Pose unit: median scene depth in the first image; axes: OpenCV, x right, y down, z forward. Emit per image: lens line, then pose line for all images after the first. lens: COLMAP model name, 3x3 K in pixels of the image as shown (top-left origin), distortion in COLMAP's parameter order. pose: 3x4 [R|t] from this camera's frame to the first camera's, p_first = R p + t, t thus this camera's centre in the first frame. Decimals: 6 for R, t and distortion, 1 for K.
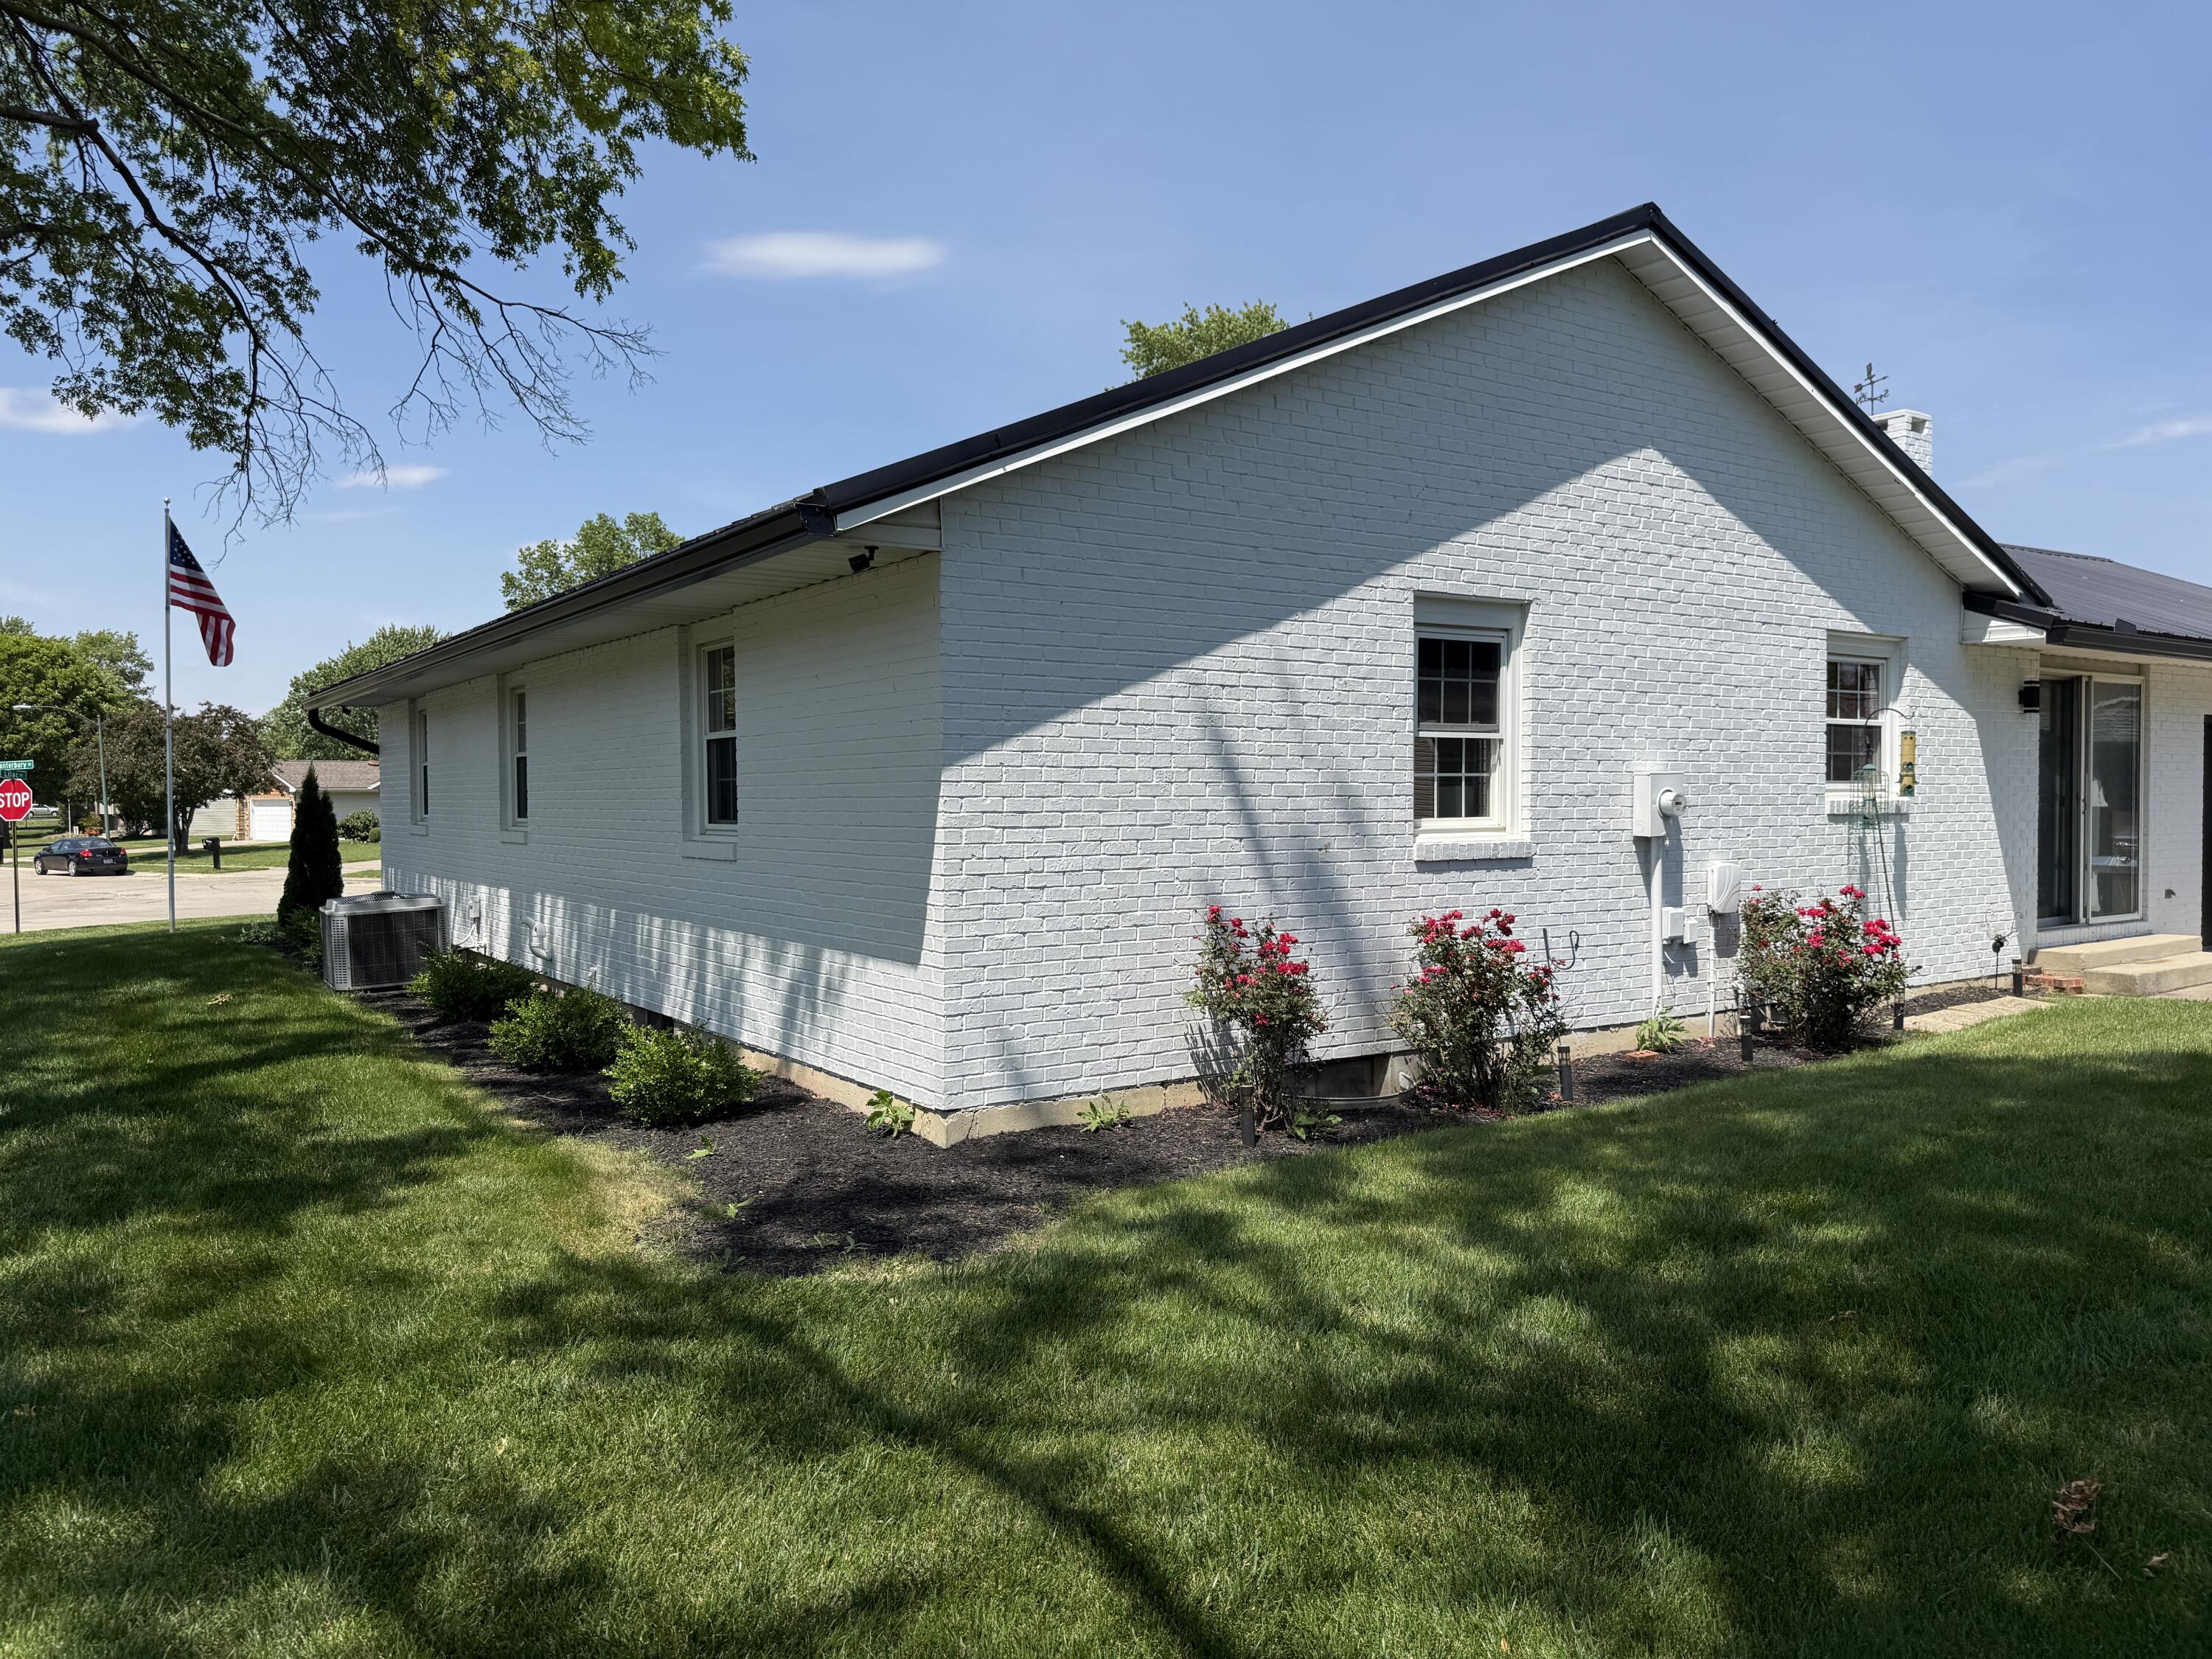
lens RADIAL K [[1569.5, 0, 1106.0], [0, 1569.5, 829.5], [0, 0, 1]] dist [0.058813, -0.323919]
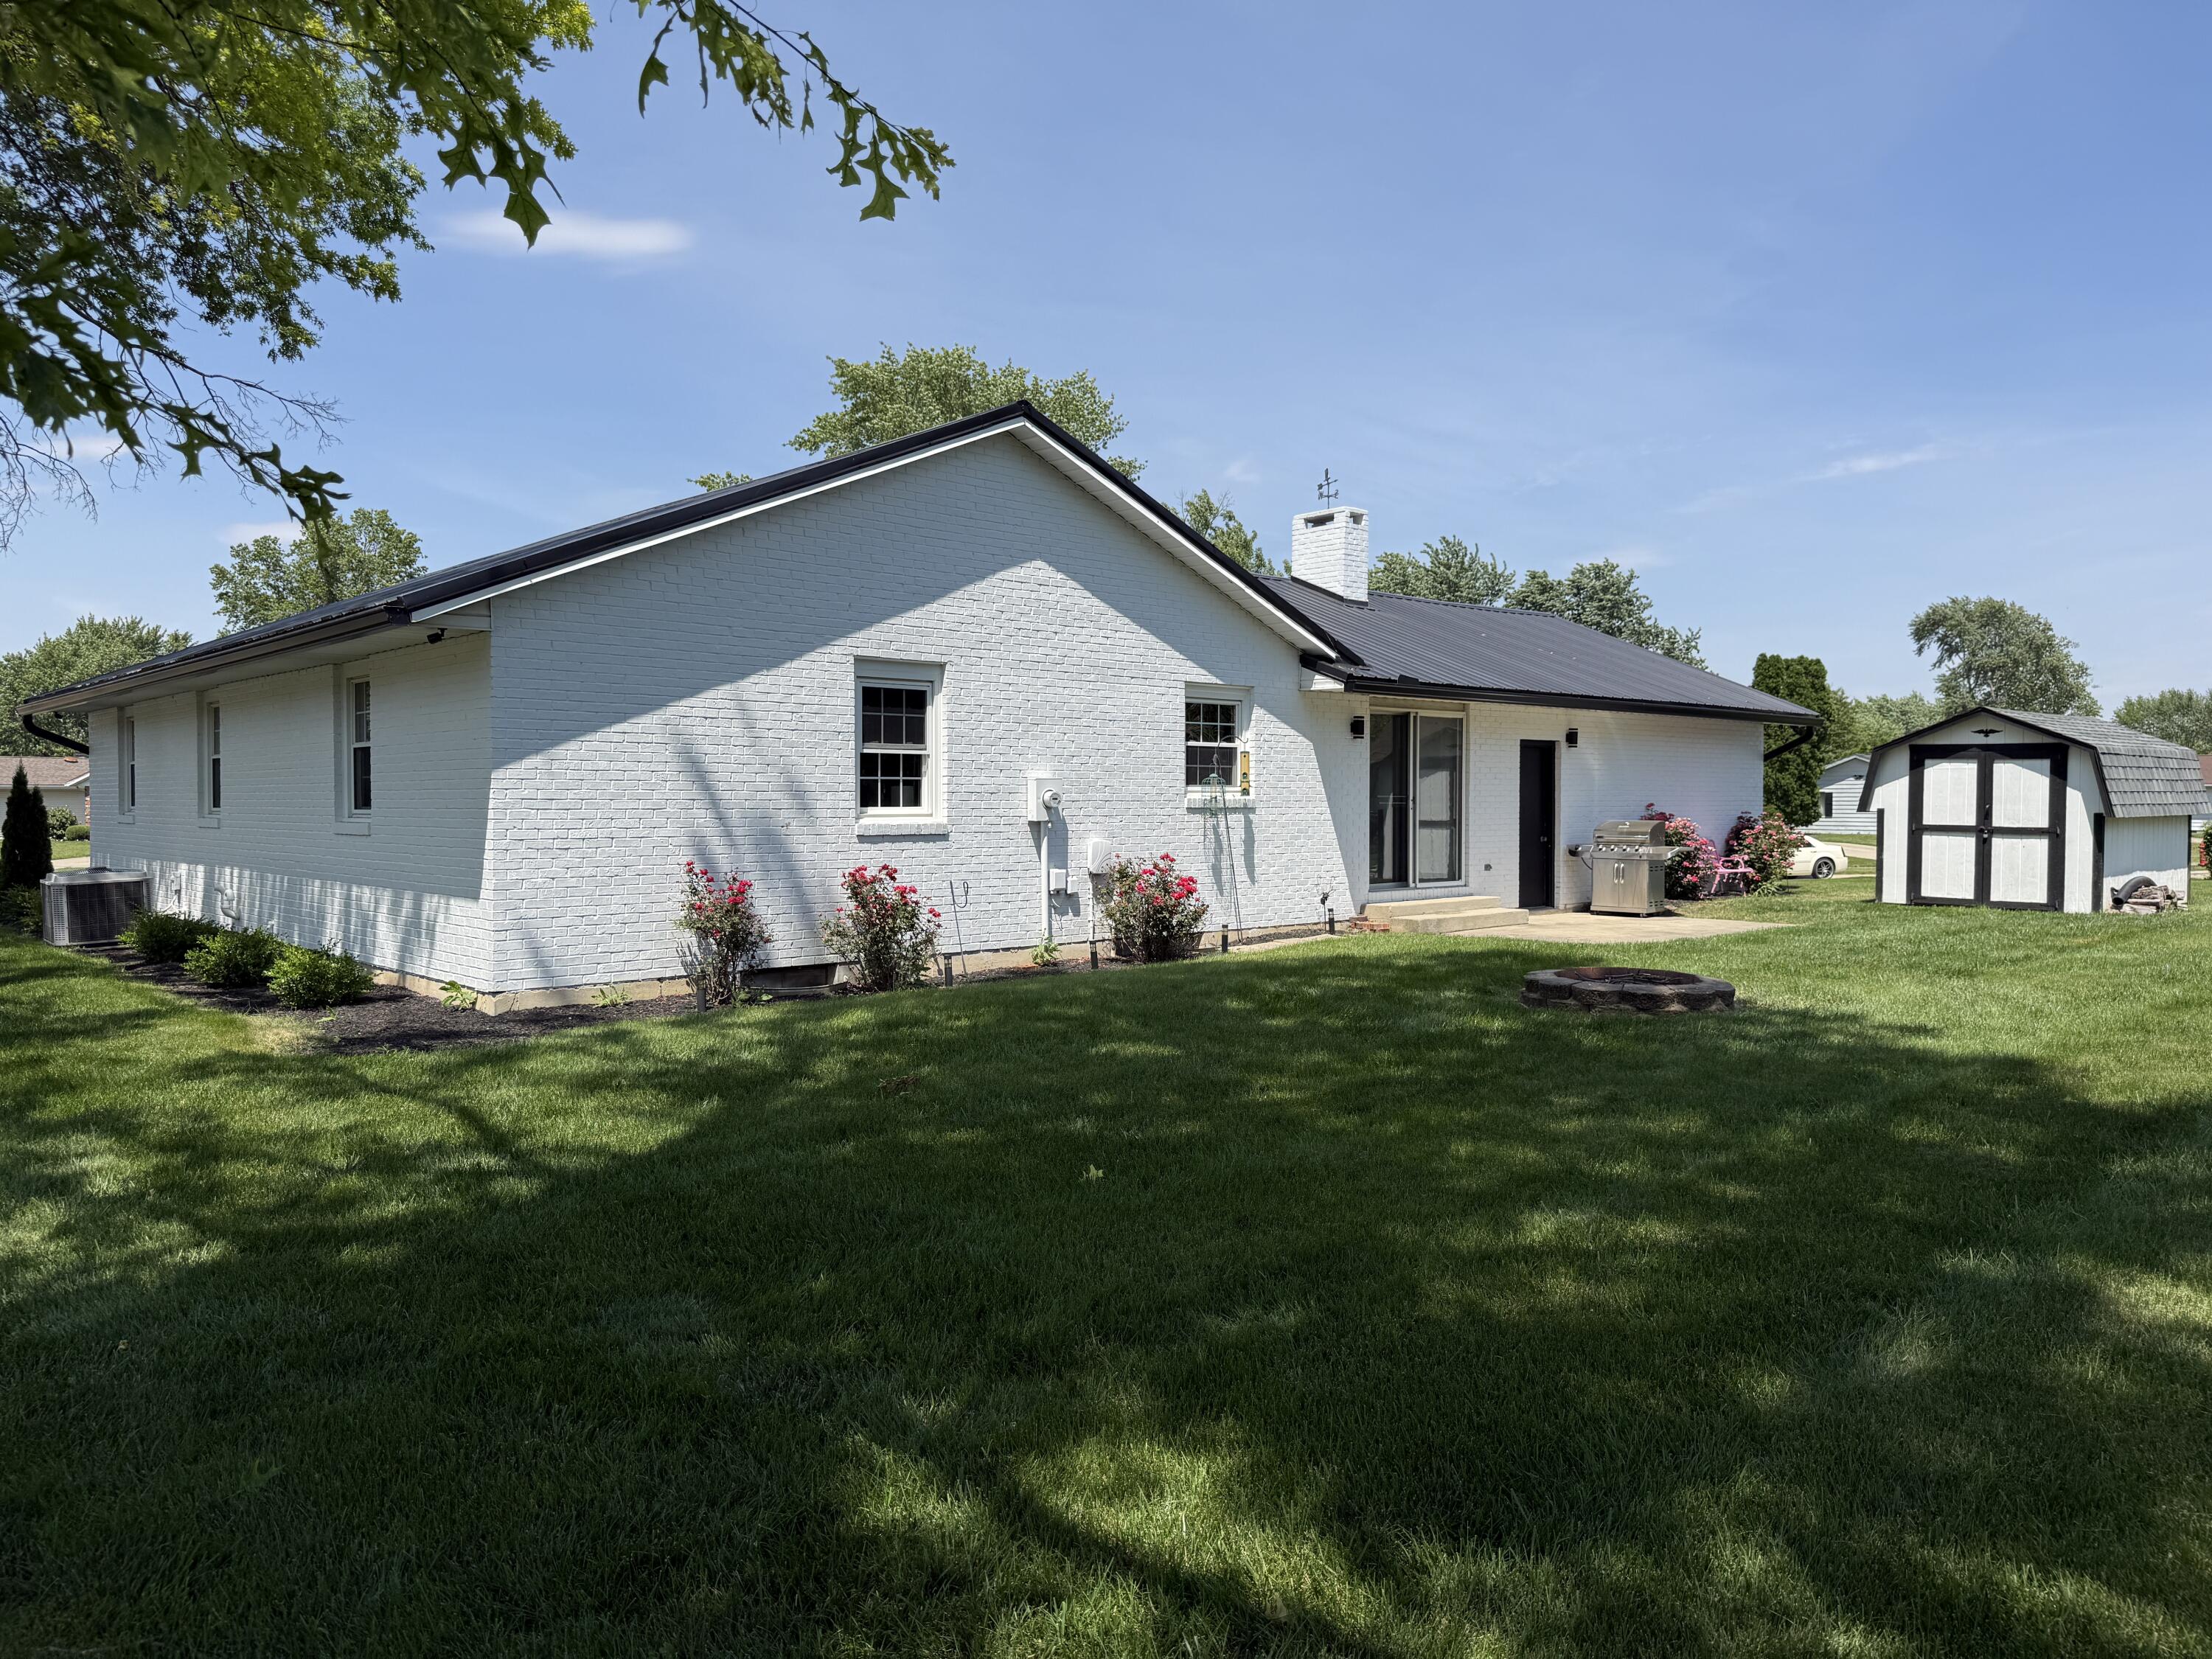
lens RADIAL K [[1398.0, 0, 1106.0], [0, 1398.0, 829.5], [0, 0, 1]] dist [0.004484, -0.078486]
pose [[0.979076, 0.001694, 0.203488, 0.142418], [-0.001881, 0.999998, 0.000724, 0.011634], [-0.203486, -0.001091, 0.979077, -0.318165]]
